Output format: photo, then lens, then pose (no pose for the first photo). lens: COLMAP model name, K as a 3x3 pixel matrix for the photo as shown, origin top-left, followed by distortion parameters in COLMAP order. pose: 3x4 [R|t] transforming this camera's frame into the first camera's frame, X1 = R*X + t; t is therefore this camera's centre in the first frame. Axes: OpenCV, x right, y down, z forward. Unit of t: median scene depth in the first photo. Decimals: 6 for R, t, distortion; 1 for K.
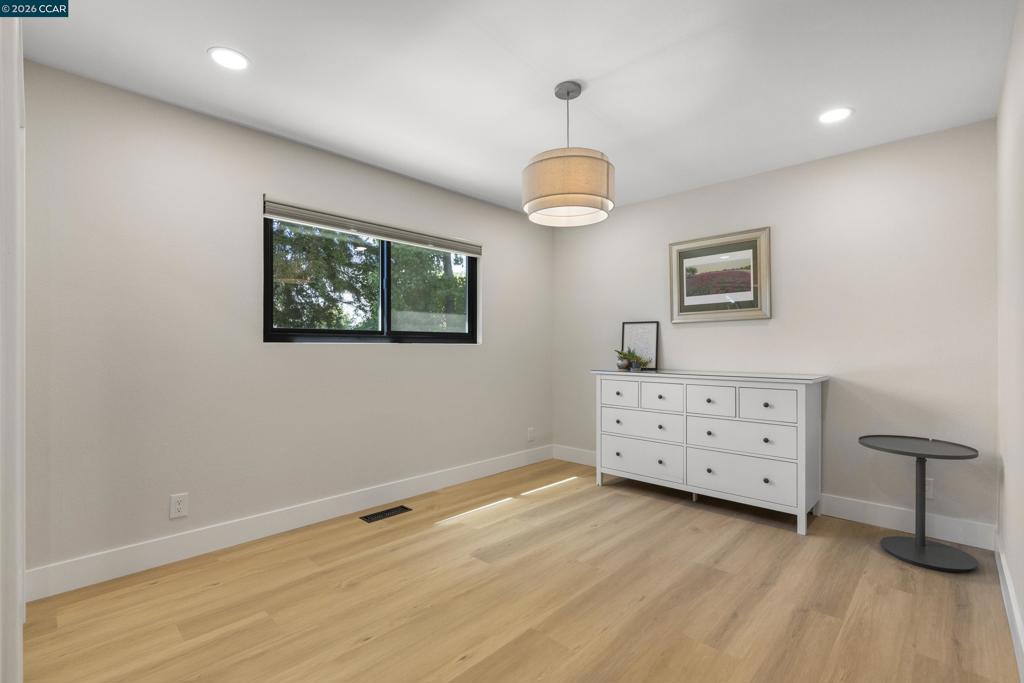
lens RADIAL K [[456.1, 0, 511.3], [0, 456.1, 345.2], [0, 0, 1]] dist [-0.003208, 0.000680]
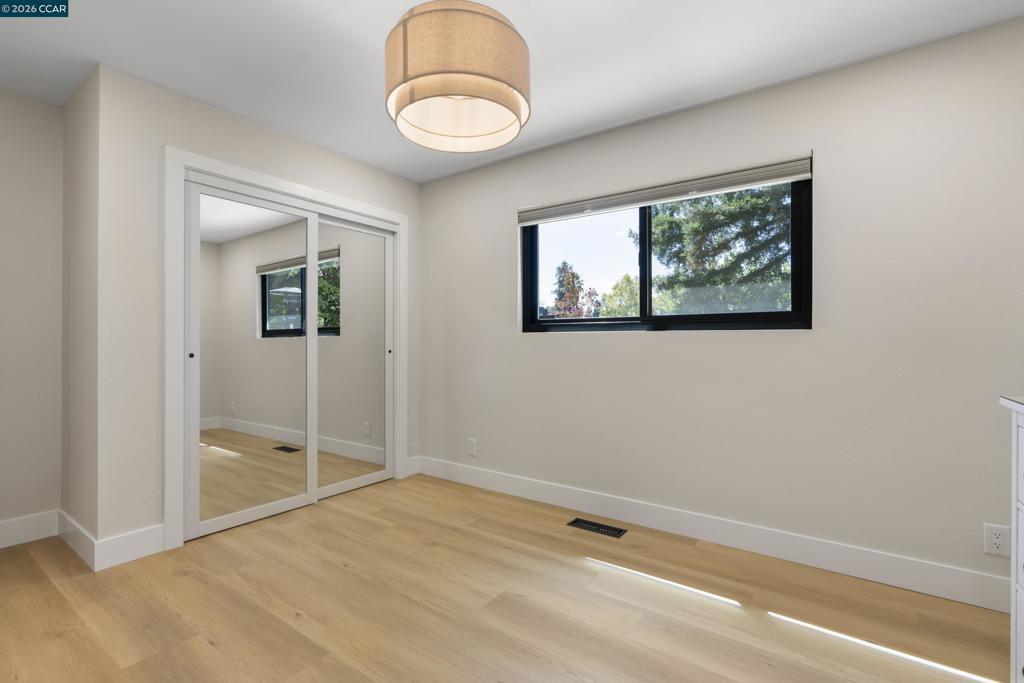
lens RADIAL K [[456.1, 0, 511.8], [0, 456.1, 340.2], [0, 0, 1]] dist [-0.003208, 0.000680]
pose [[0.157758, -0.005081, -0.987465, 0.626675], [0.001778, 0.999987, -0.004861, 0.019382], [0.987476, -0.000989, 0.157765, 0.788773]]
